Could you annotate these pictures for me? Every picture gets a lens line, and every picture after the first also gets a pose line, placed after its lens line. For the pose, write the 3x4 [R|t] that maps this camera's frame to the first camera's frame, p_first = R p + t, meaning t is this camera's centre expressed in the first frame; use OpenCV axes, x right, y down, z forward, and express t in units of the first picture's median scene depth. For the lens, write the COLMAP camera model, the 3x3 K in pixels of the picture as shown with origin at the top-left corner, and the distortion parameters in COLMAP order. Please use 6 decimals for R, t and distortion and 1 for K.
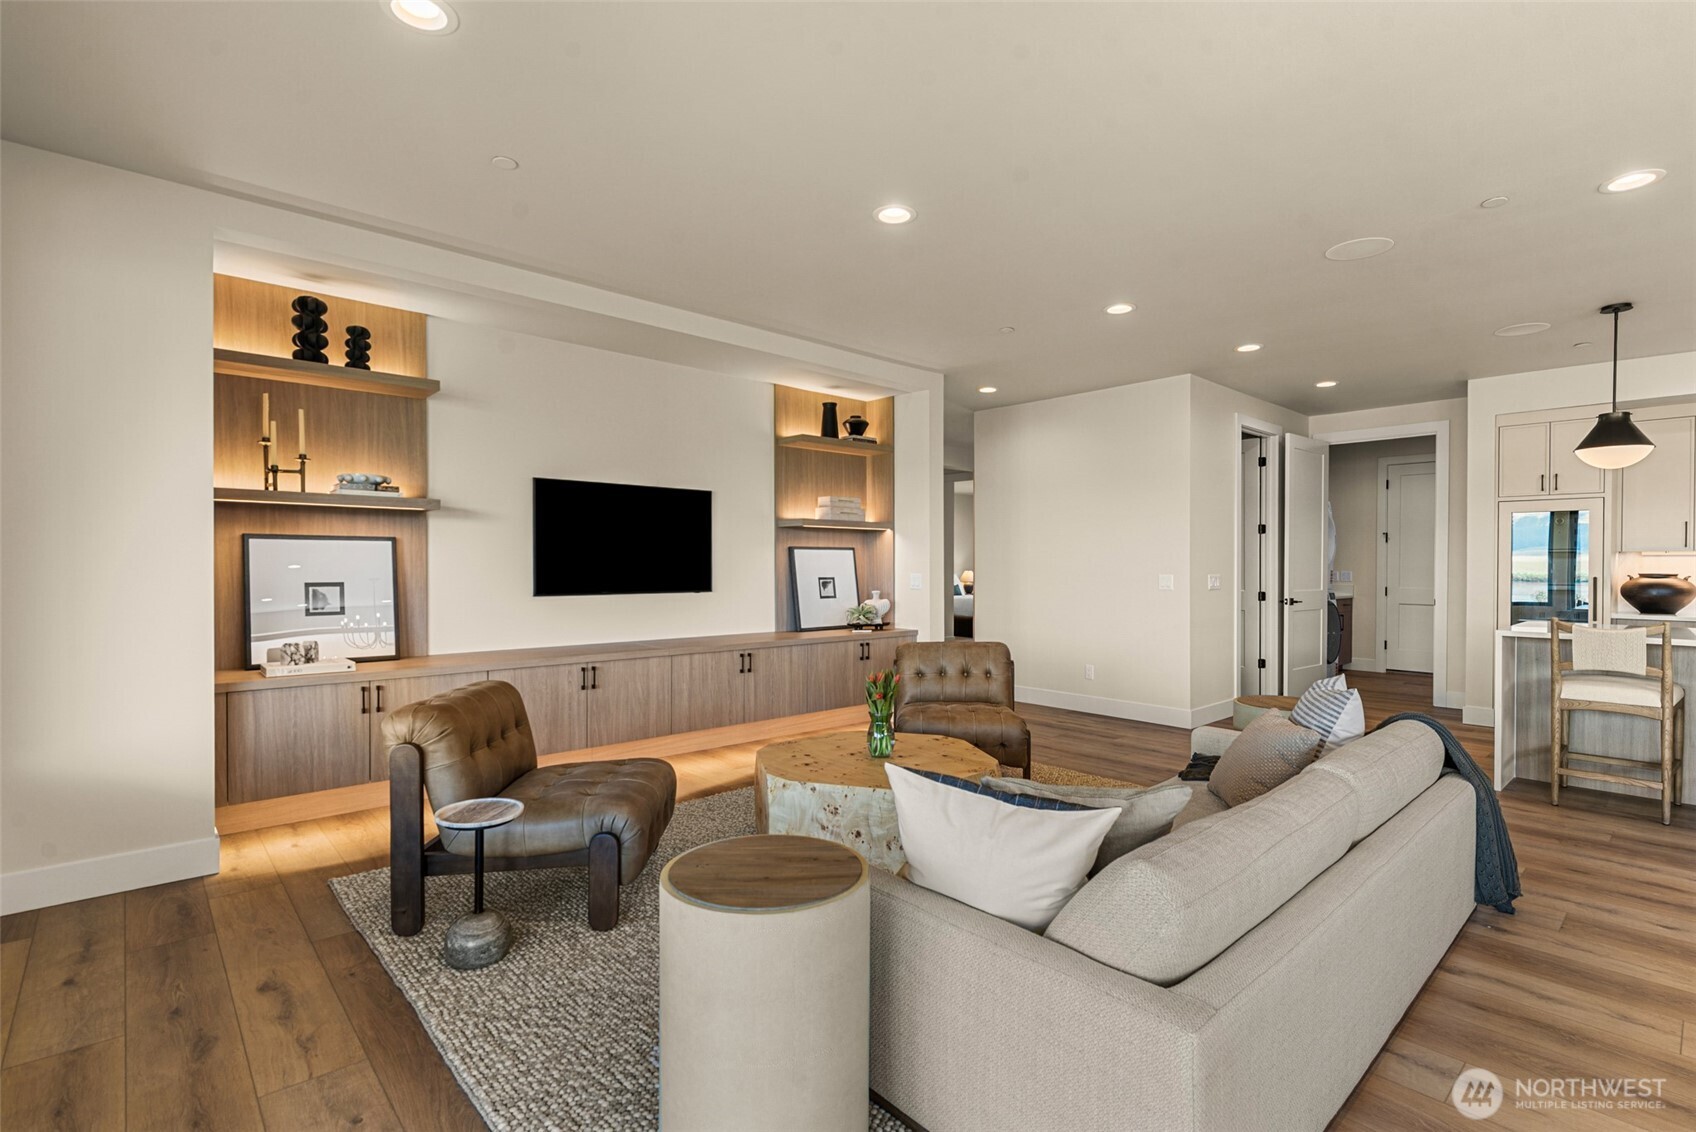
lens RADIAL K [[809.5, 0, 853.8], [0, 809.5, 566.1], [0, 0, 1]] dist [0.012089, -0.004002]
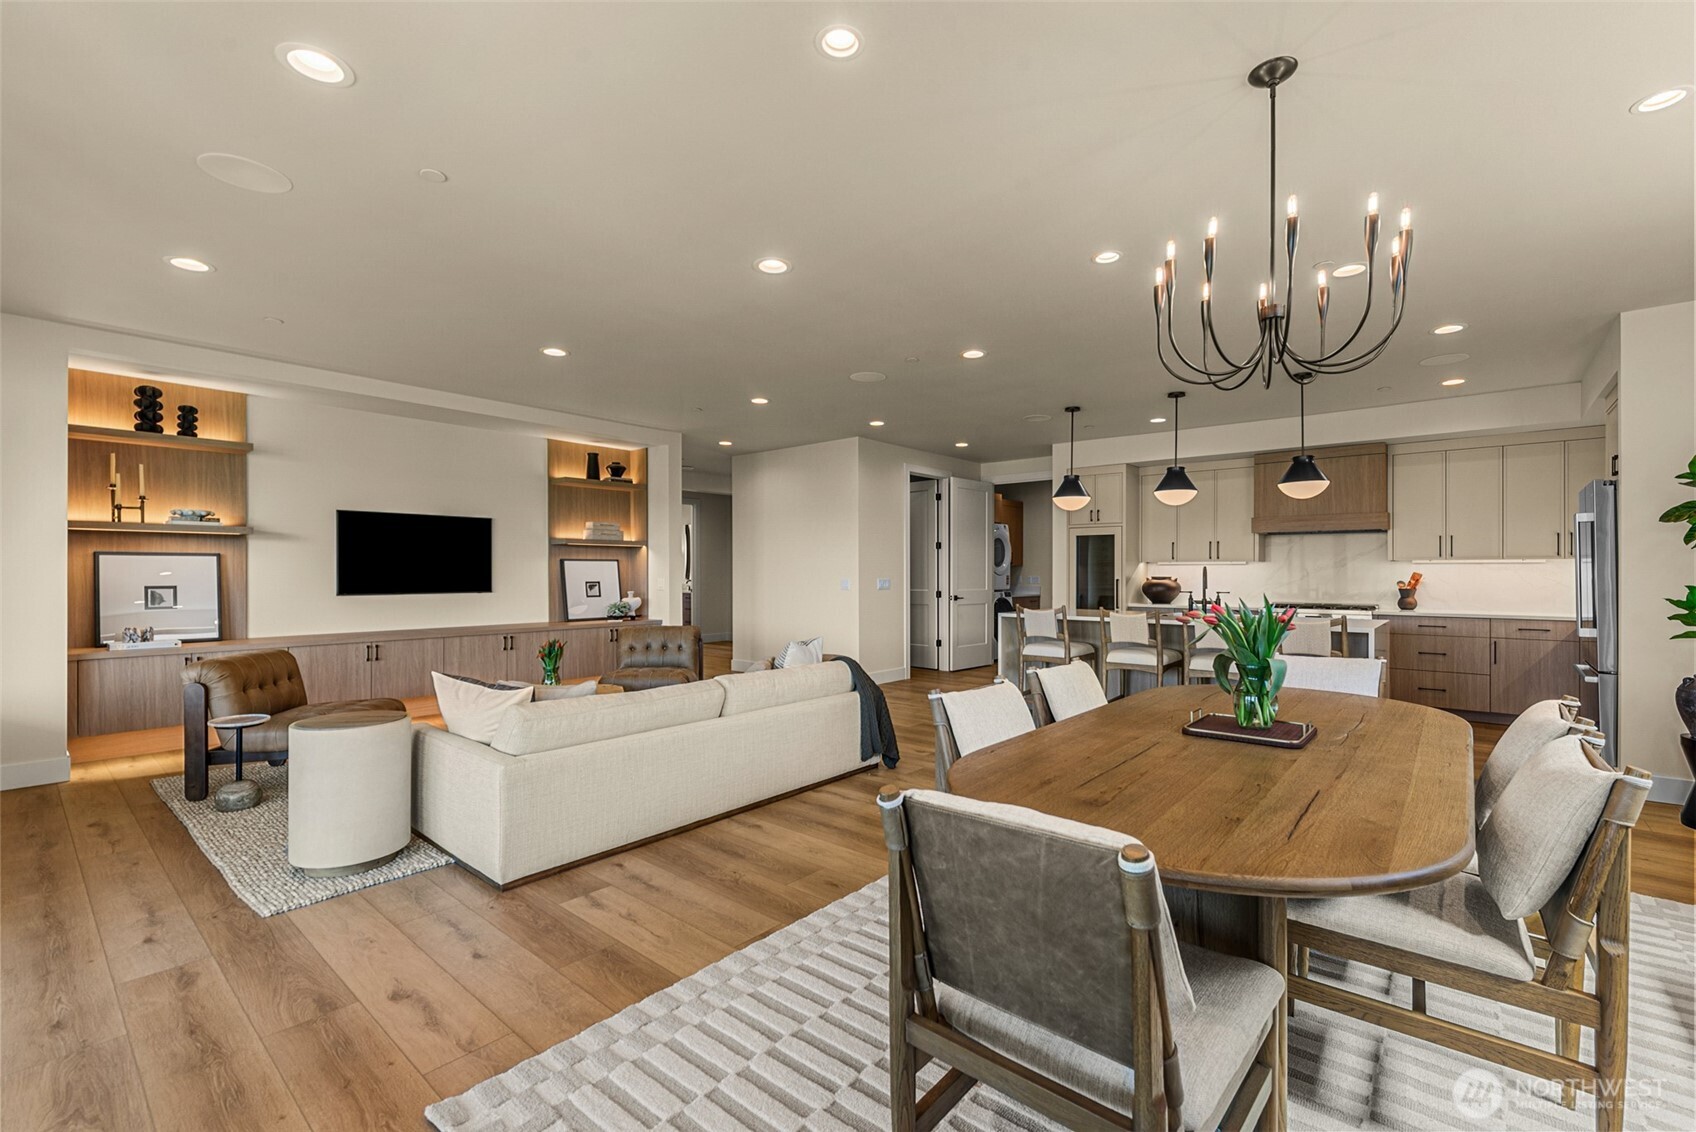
lens RADIAL K [[742.5, 0, 861.9], [0, 742.5, 568.0], [0, 0, 1]] dist [0.002082, 0.001069]
pose [[0.992009, -0.002421, 0.126147, 0.332172], [0.003591, 0.999953, -0.009052, 0.004147], [-0.126119, 0.009432, 0.991970, -0.367726]]
